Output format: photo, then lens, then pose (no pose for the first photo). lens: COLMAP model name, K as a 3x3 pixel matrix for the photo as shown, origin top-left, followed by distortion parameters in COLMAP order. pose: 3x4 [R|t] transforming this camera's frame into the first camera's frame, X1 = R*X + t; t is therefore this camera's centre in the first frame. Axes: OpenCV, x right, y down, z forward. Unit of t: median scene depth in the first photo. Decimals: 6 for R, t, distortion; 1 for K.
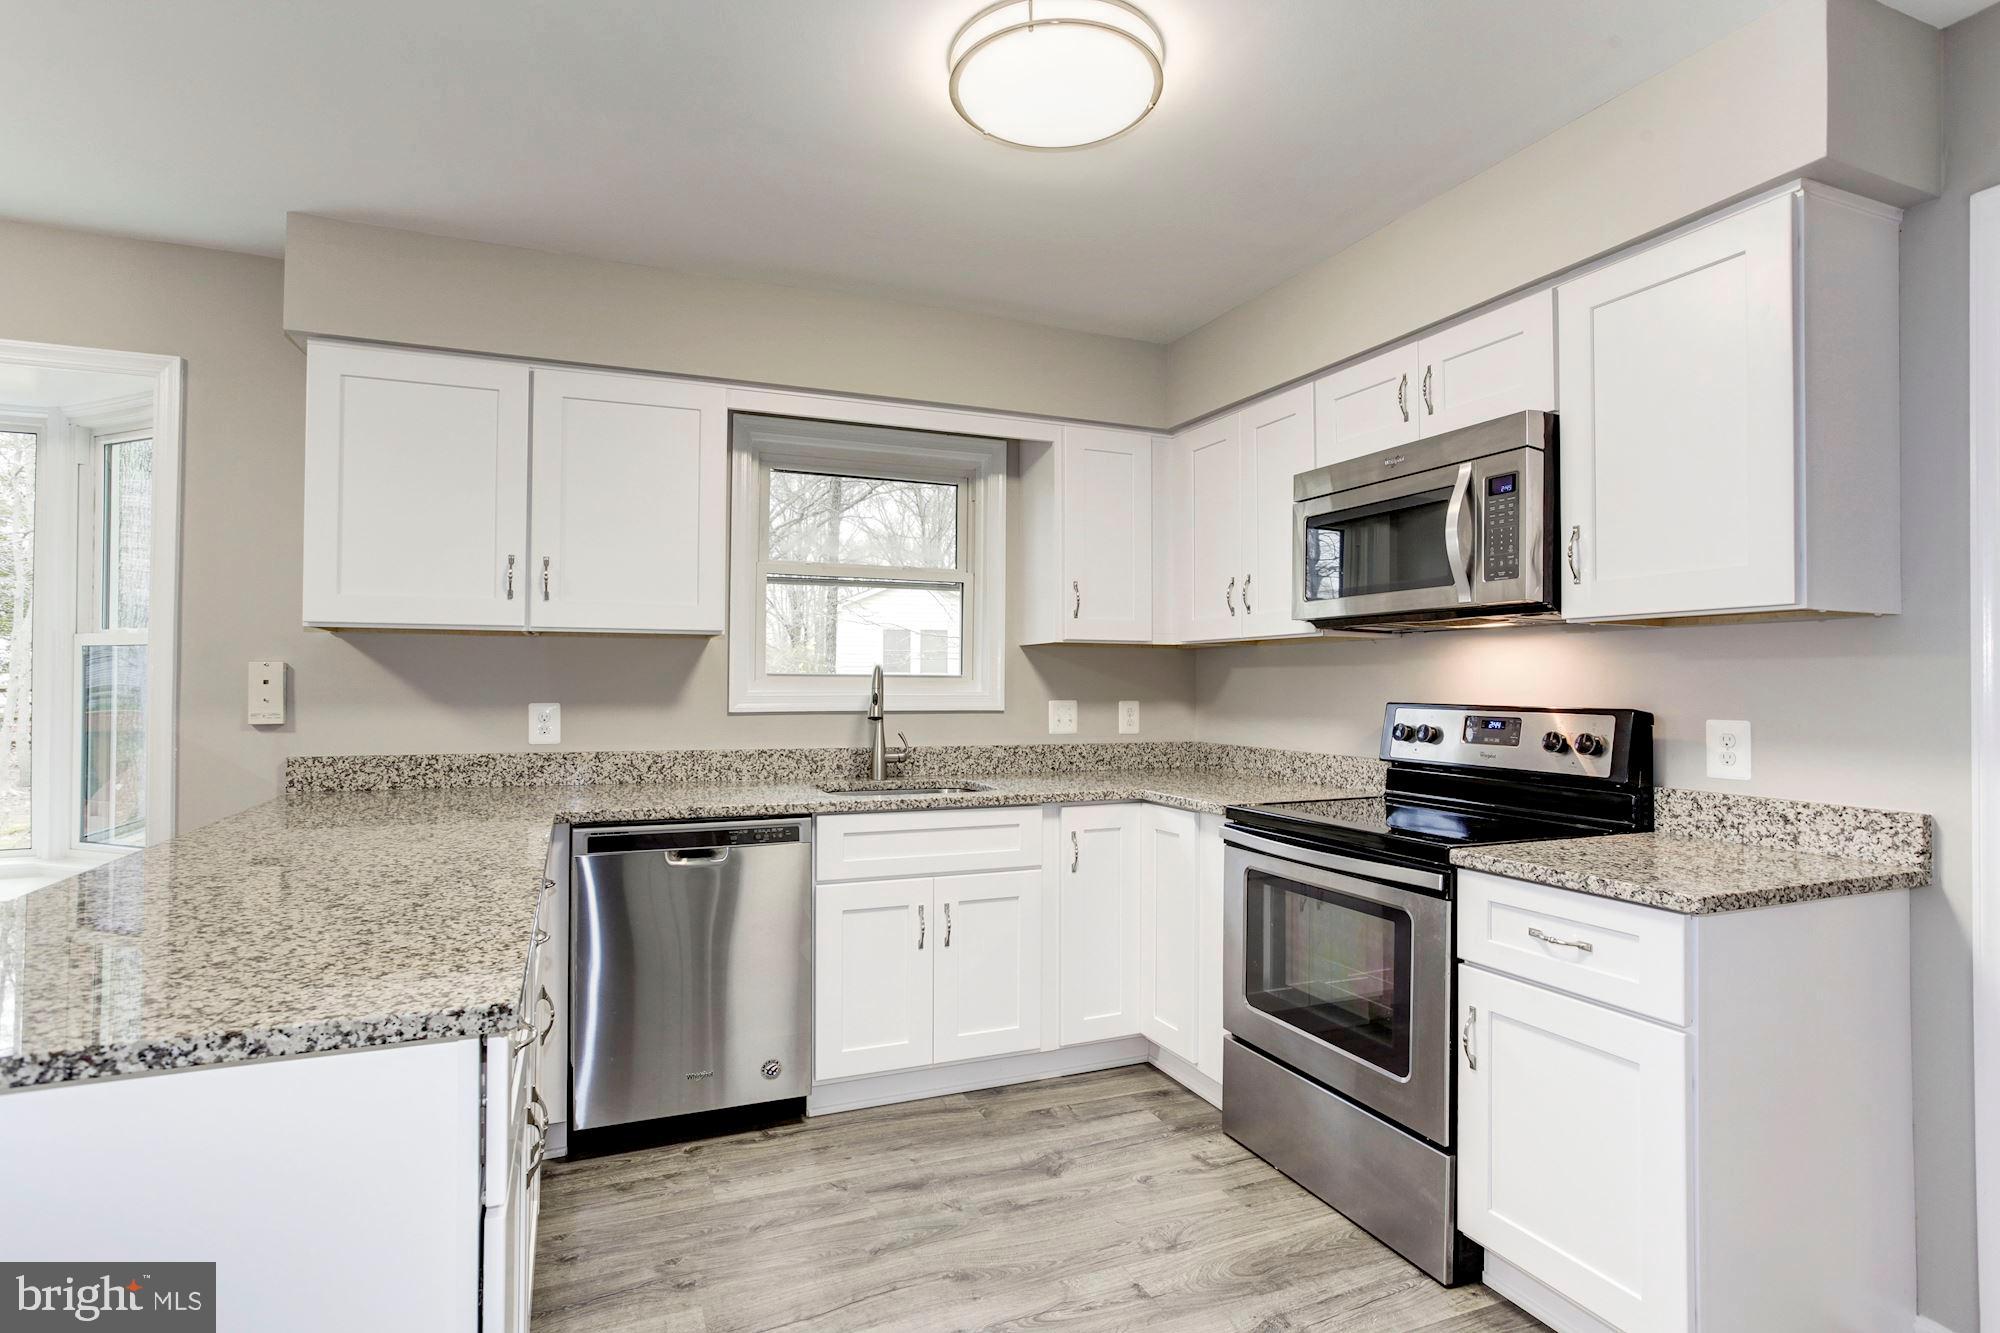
lens RADIAL K [[992.2, 0, 971.5], [0, 992.2, 673.9], [0, 0, 1]] dist [-0.047763, 0.028533]
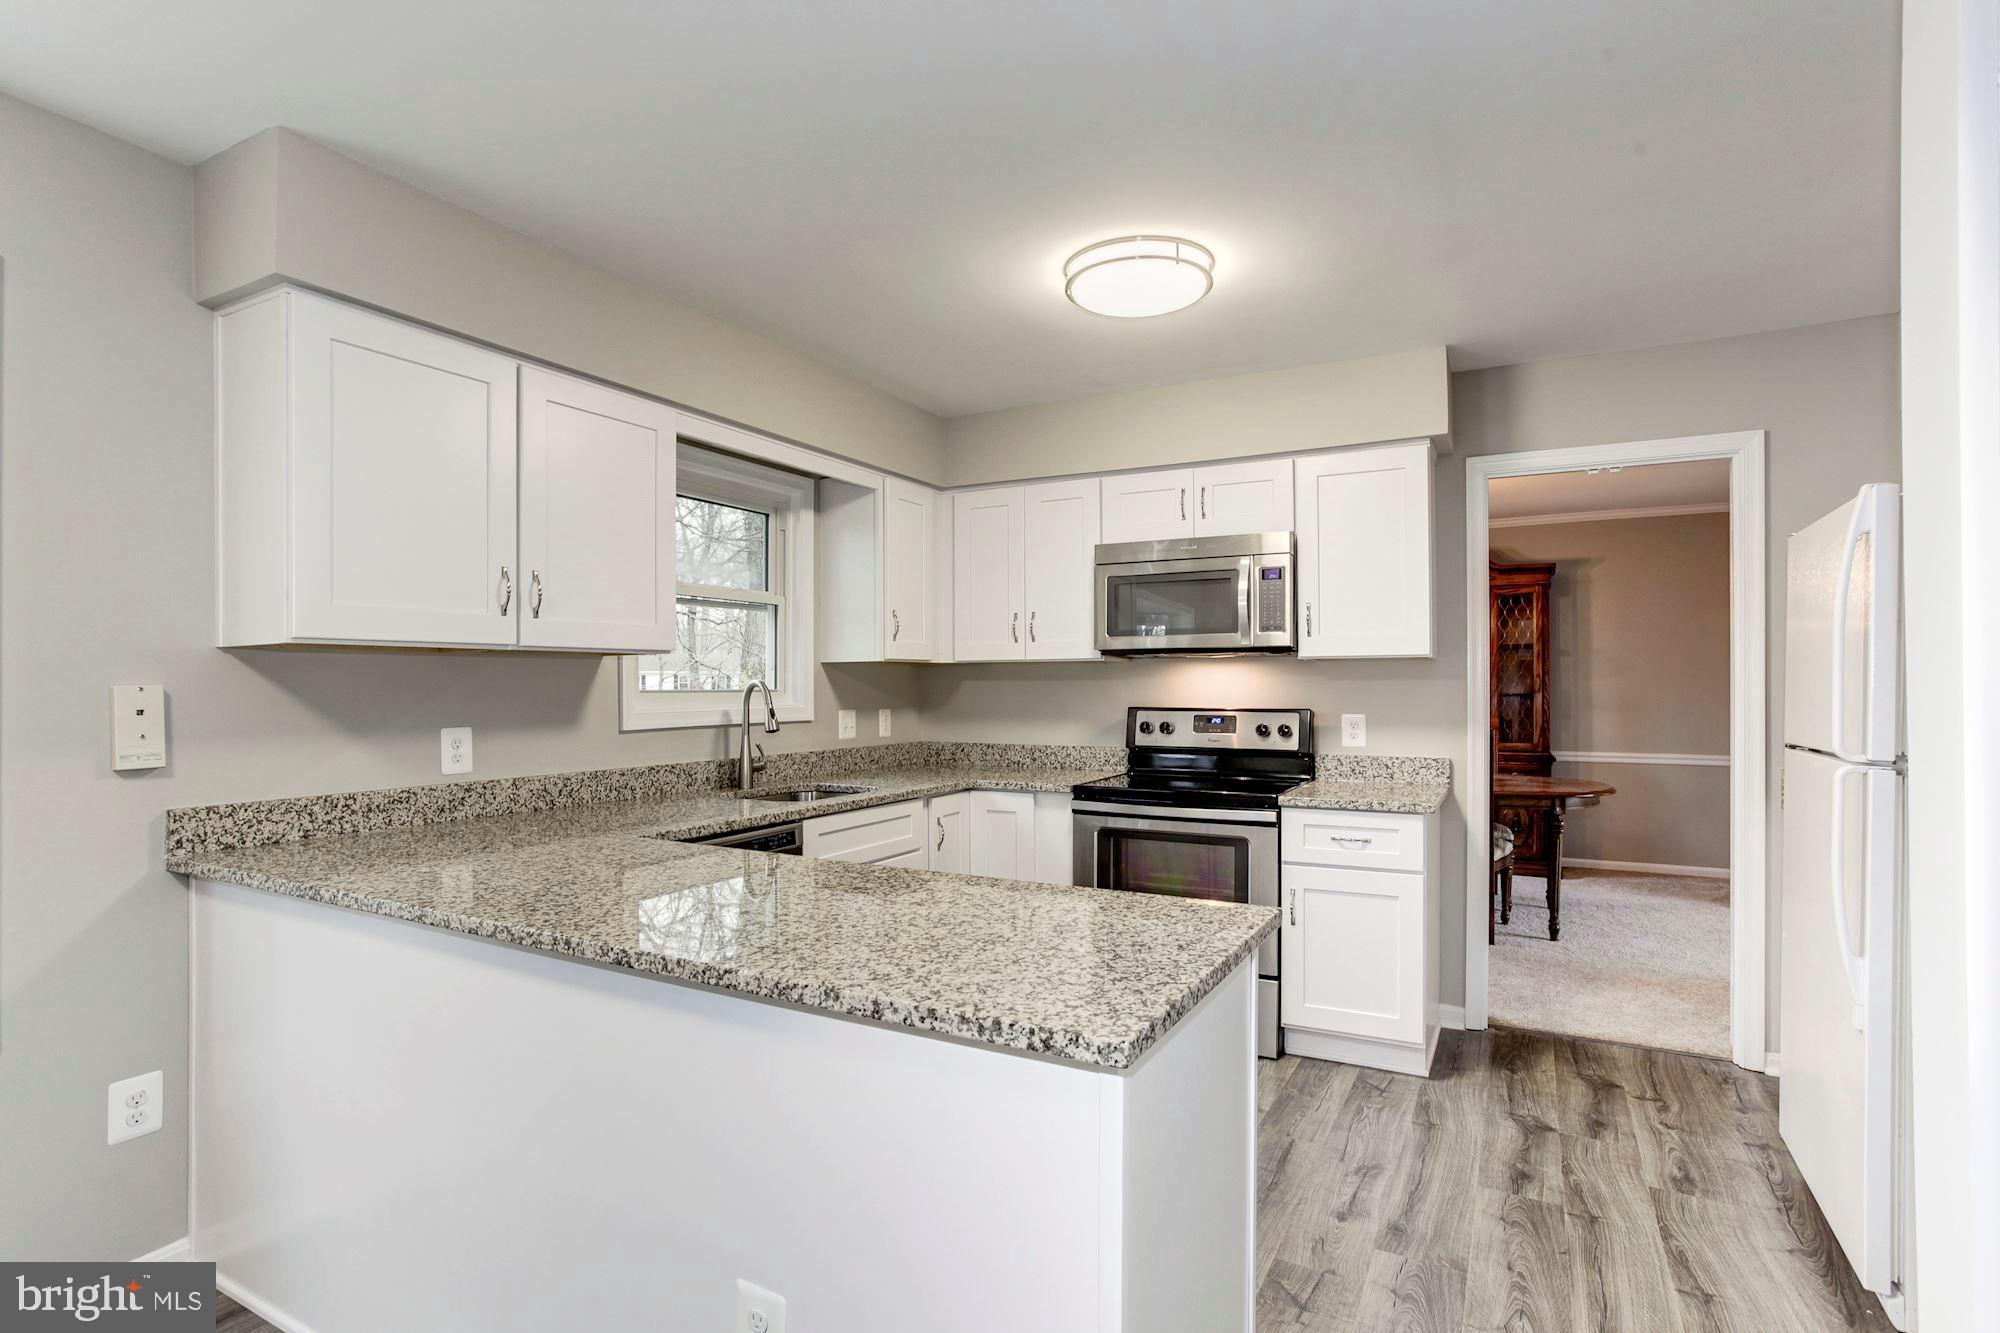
lens RADIAL K [[992.2, 0, 977.6], [0, 992.2, 676.7], [0, 0, 1]] dist [-0.047763, 0.028533]
pose [[0.783839, -0.002532, 0.620959, -0.669512], [-0.000093, 0.999991, 0.004195, -0.021921], [-0.620964, -0.003346, 0.783832, 0.010035]]
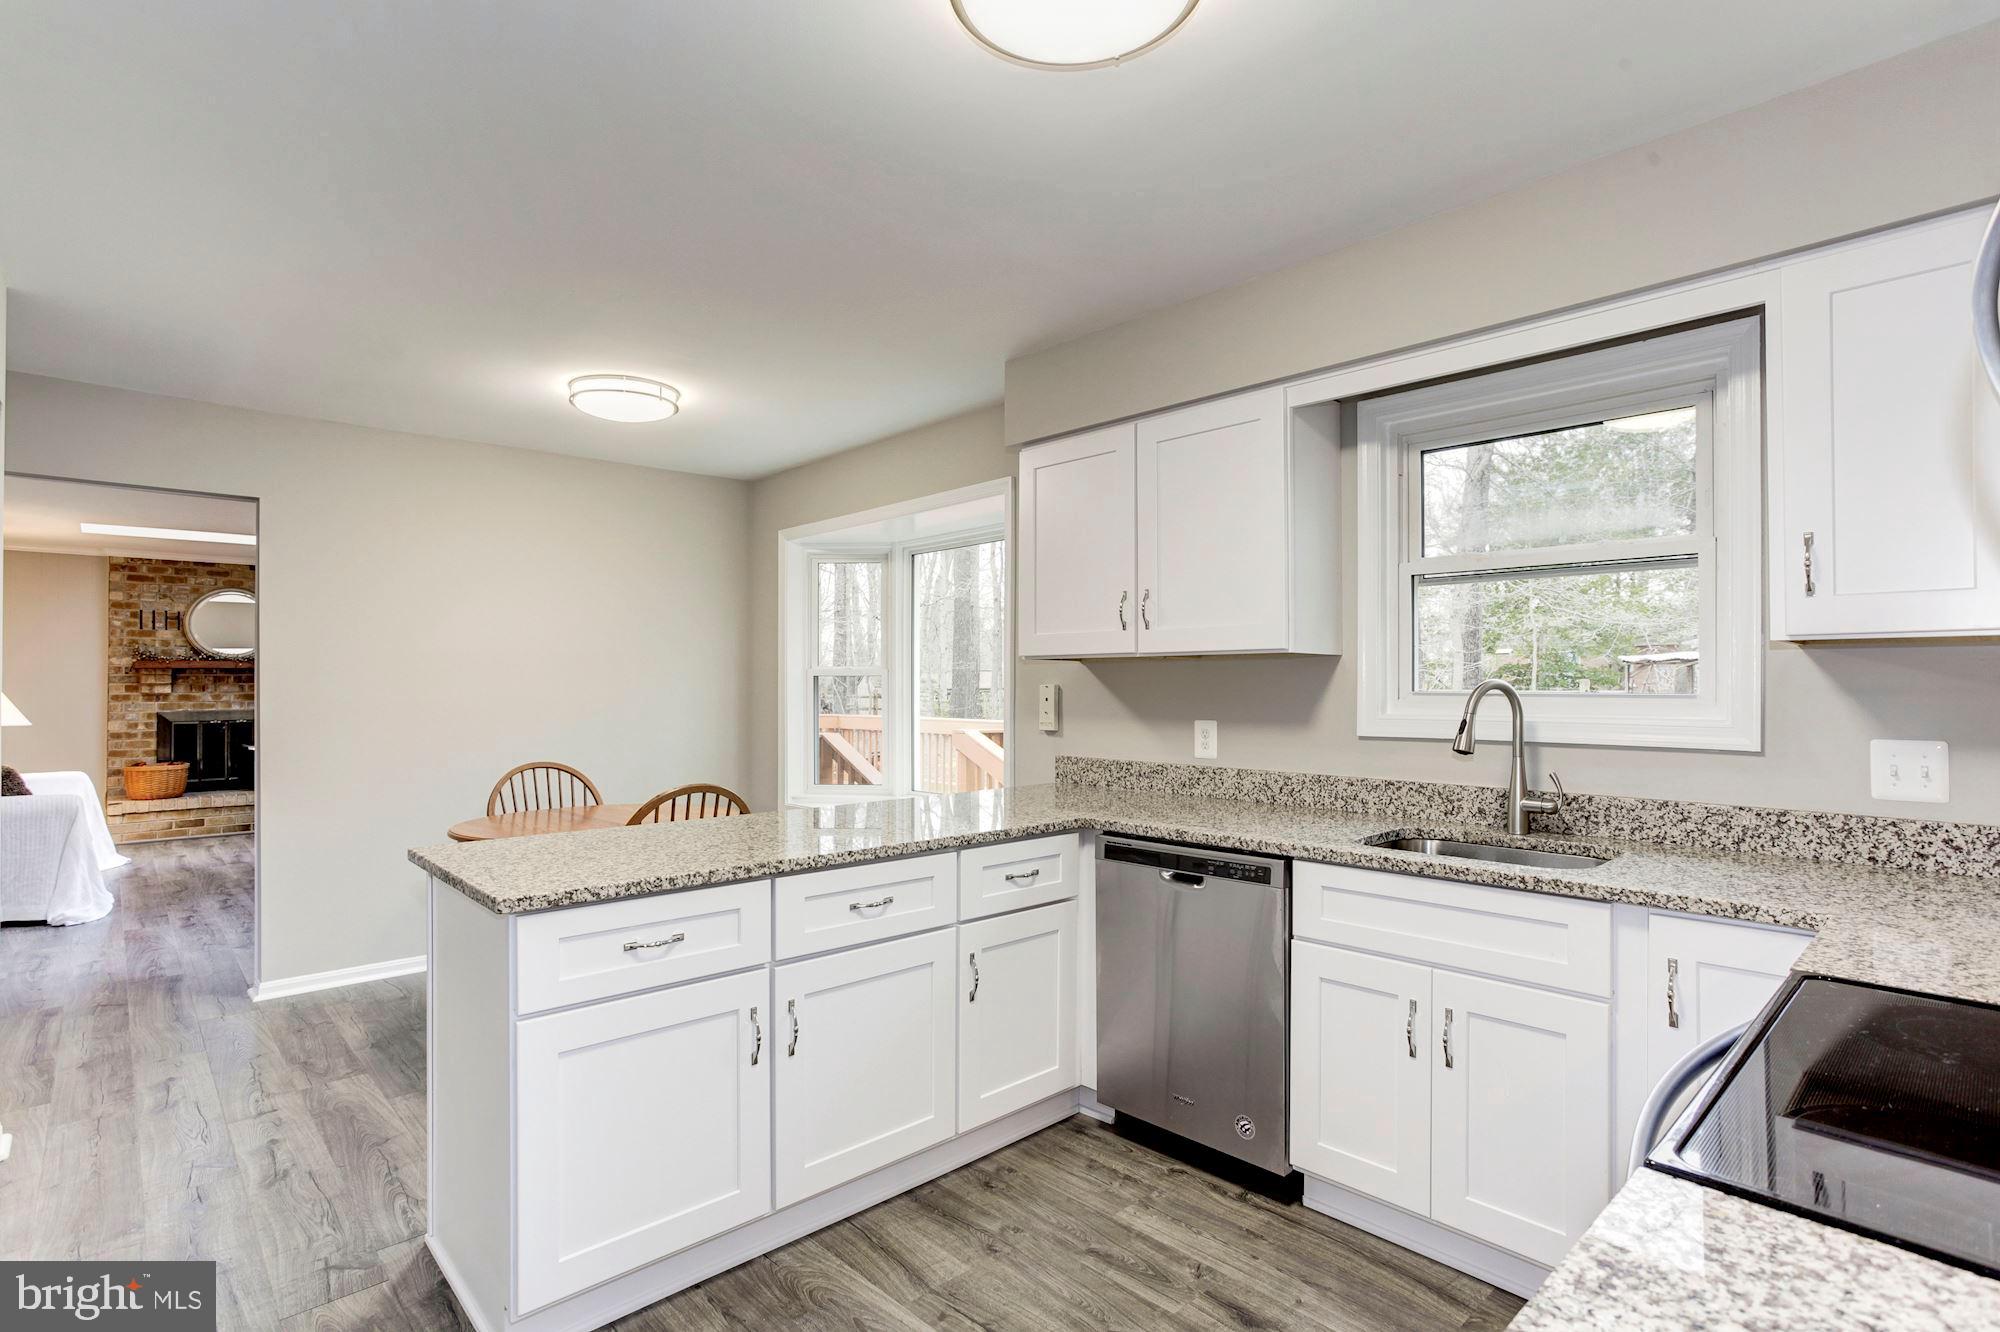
lens RADIAL K [[992.2, 0, 1007.9], [0, 992.2, 667.1], [0, 0, 1]] dist [-0.047763, 0.028533]
pose [[0.354698, -0.020445, -0.934757, 0.555171], [0.011652, 0.999780, -0.017446, -0.013671], [0.934908, -0.004704, 0.354858, 0.444840]]
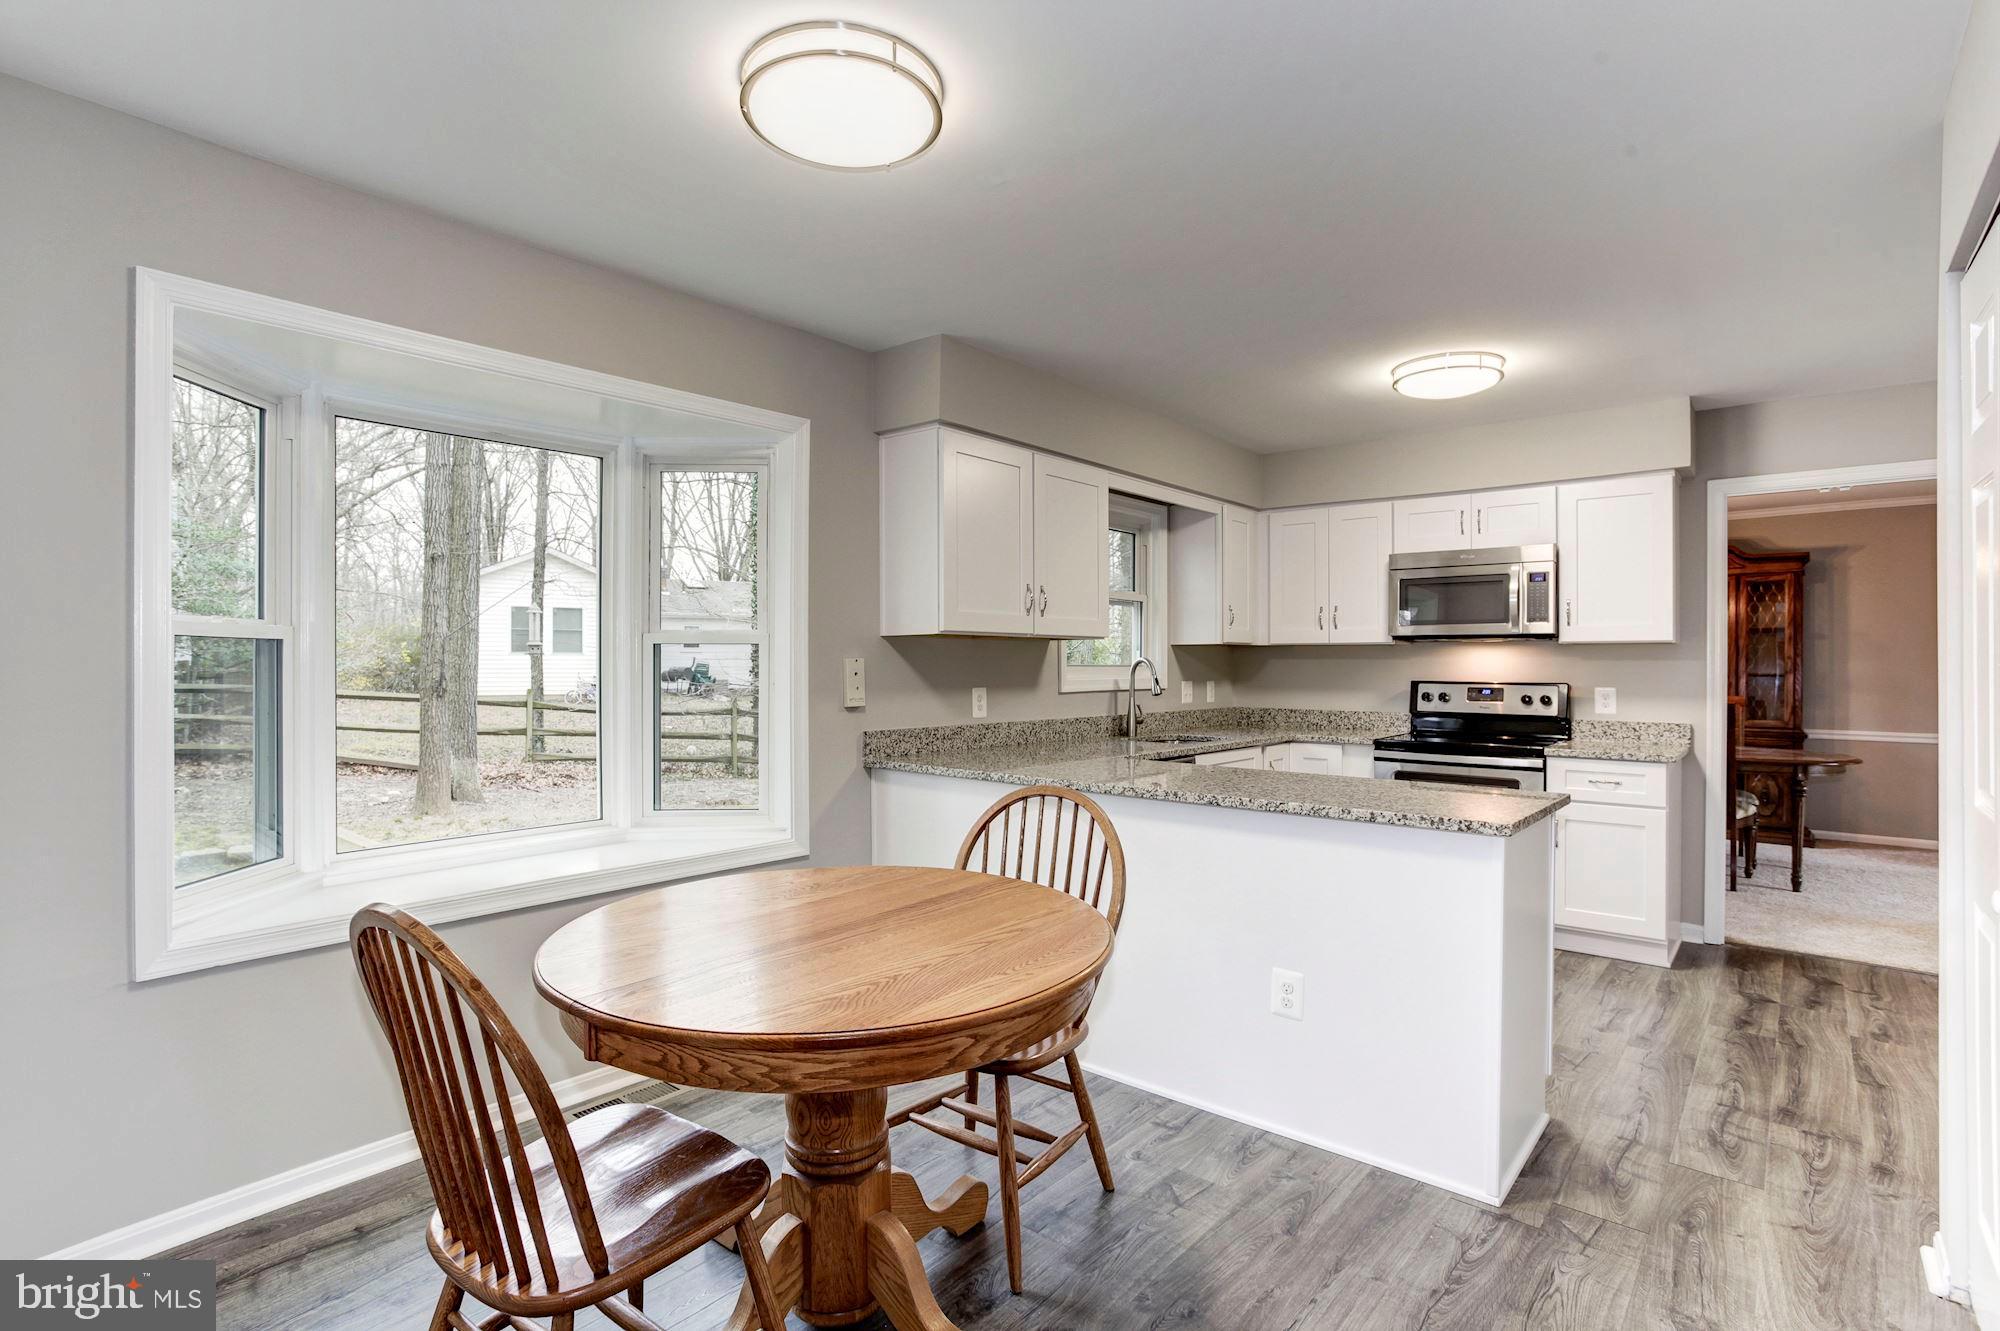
lens RADIAL K [[992.2, 0, 985.7], [0, 992.2, 656.0], [0, 0, 1]] dist [-0.047763, 0.028533]
pose [[0.886241, 0.001470, 0.463222, -1.161492], [-0.004369, 0.999977, 0.005185, -0.023470], [-0.463203, -0.006619, 0.886227, -0.253000]]
